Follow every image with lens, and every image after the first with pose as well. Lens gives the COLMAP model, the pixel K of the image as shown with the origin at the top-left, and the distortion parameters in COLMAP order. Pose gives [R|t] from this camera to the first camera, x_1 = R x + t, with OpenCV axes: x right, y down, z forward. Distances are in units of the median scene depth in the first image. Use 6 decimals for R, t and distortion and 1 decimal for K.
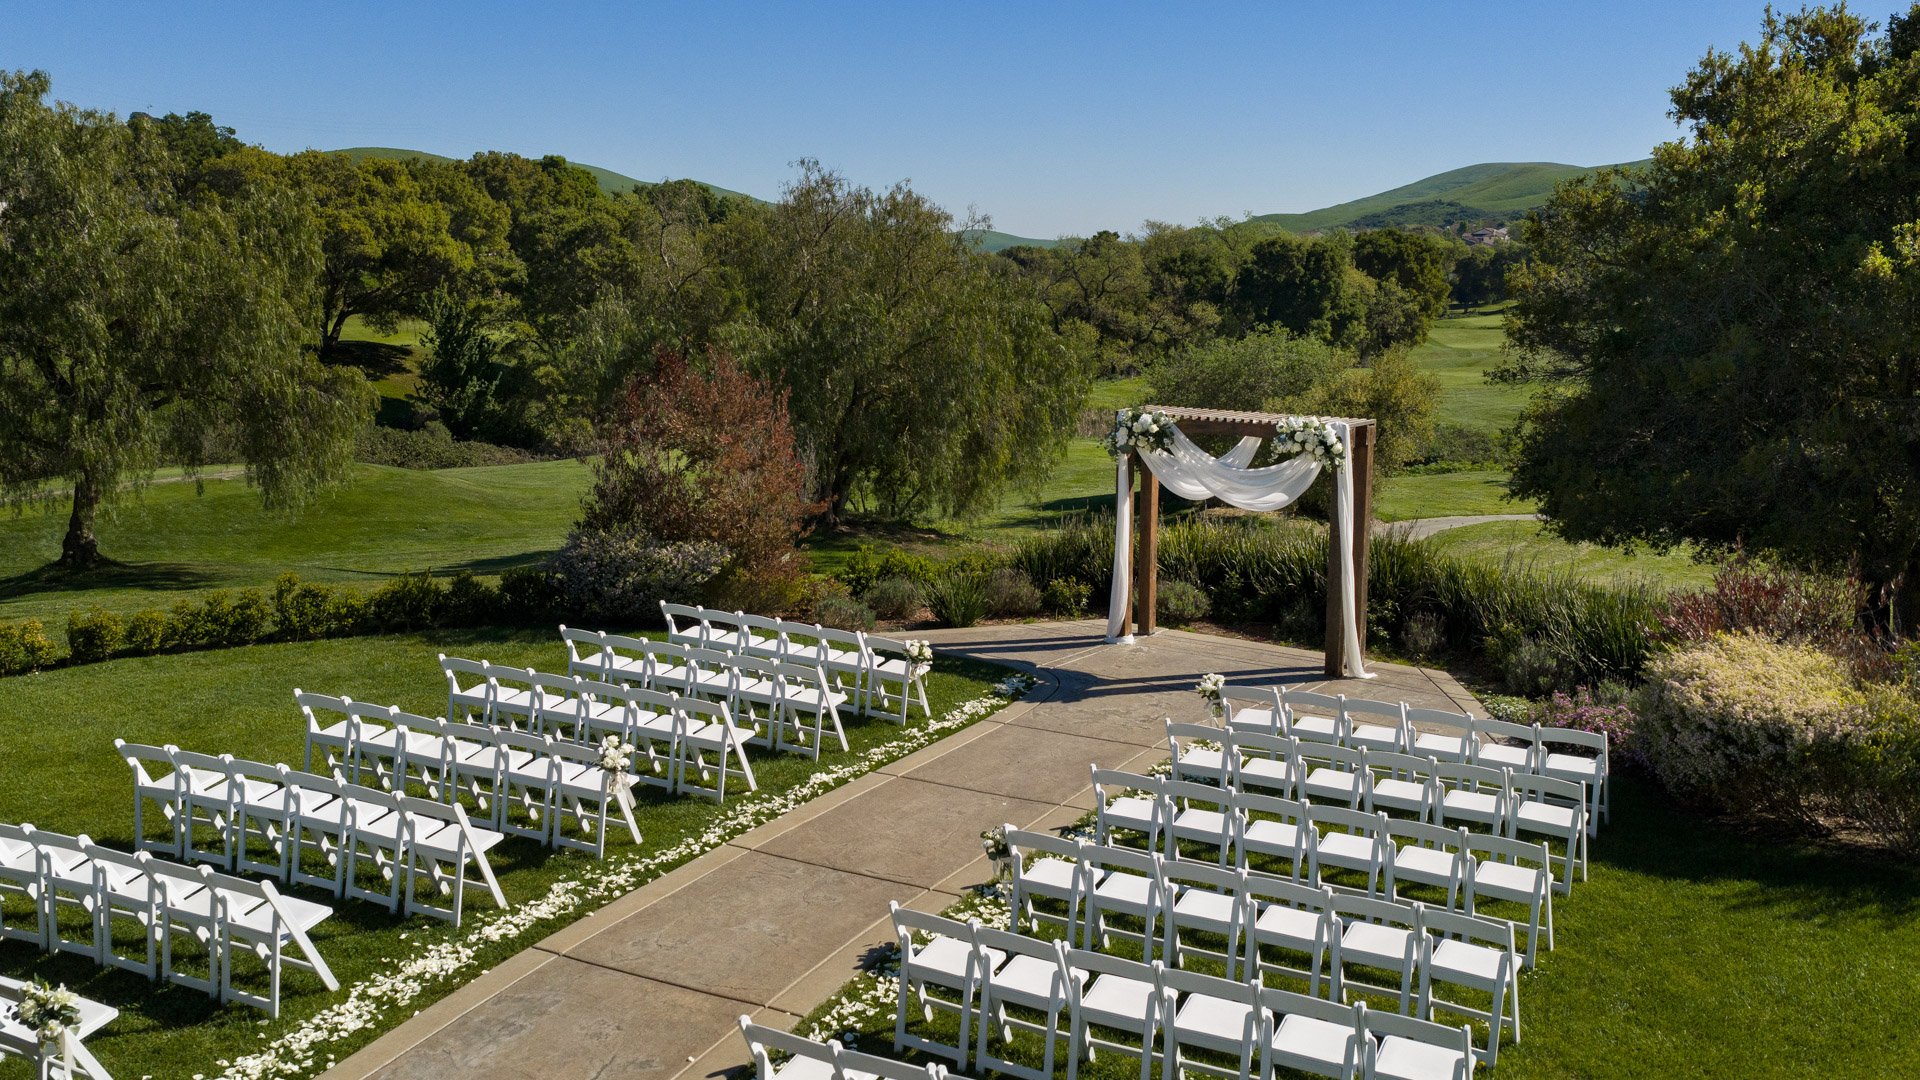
lens RADIAL K [[1659.5, 0, 952.3], [0, 1659.5, 539.9], [0, 0, 1]] dist [0.007189, -0.005555]
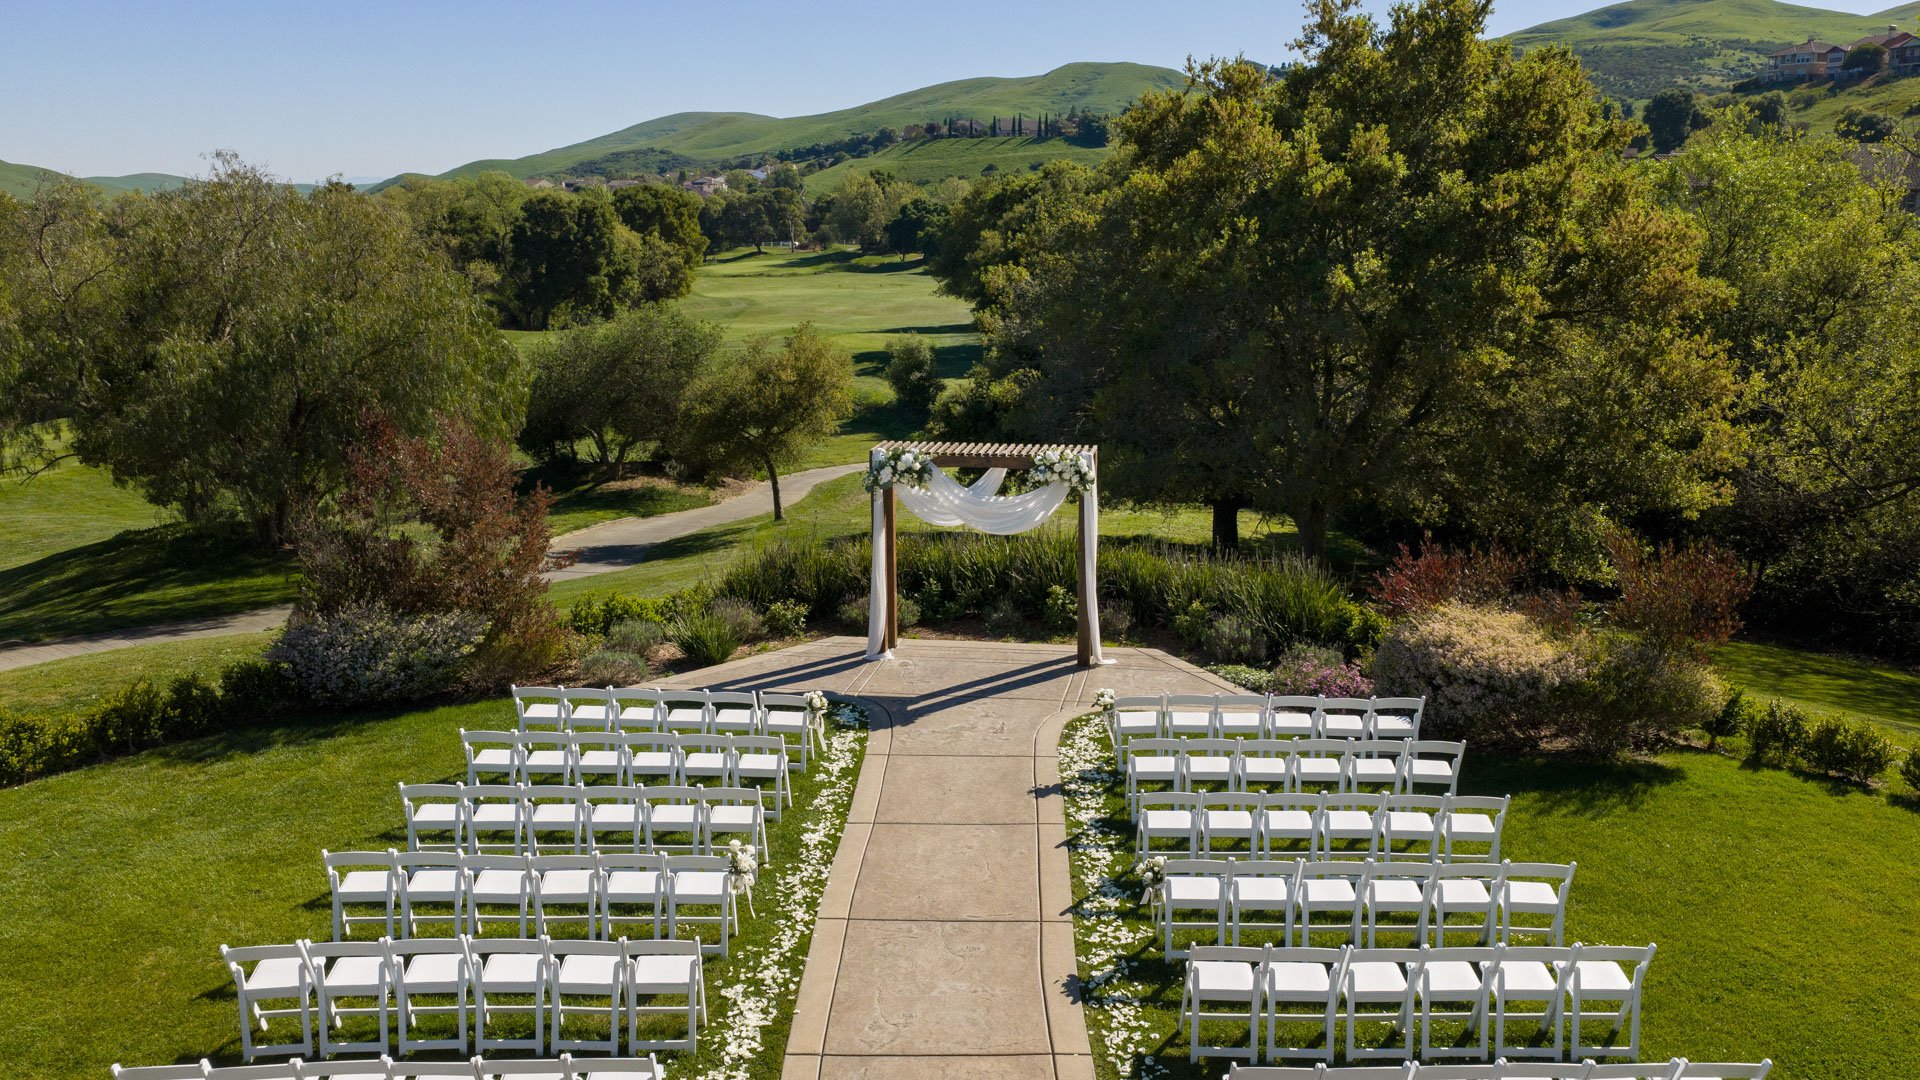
lens RADIAL K [[1620.3, 0, 987.8], [0, 1620.3, 546.8], [0, 0, 1]] dist [0.030369, -0.052173]
pose [[0.880370, -0.102279, 0.463128, -0.274103], [0.082139, 0.994595, 0.063510, -0.062245], [-0.467120, -0.017871, 0.884013, 0.012072]]
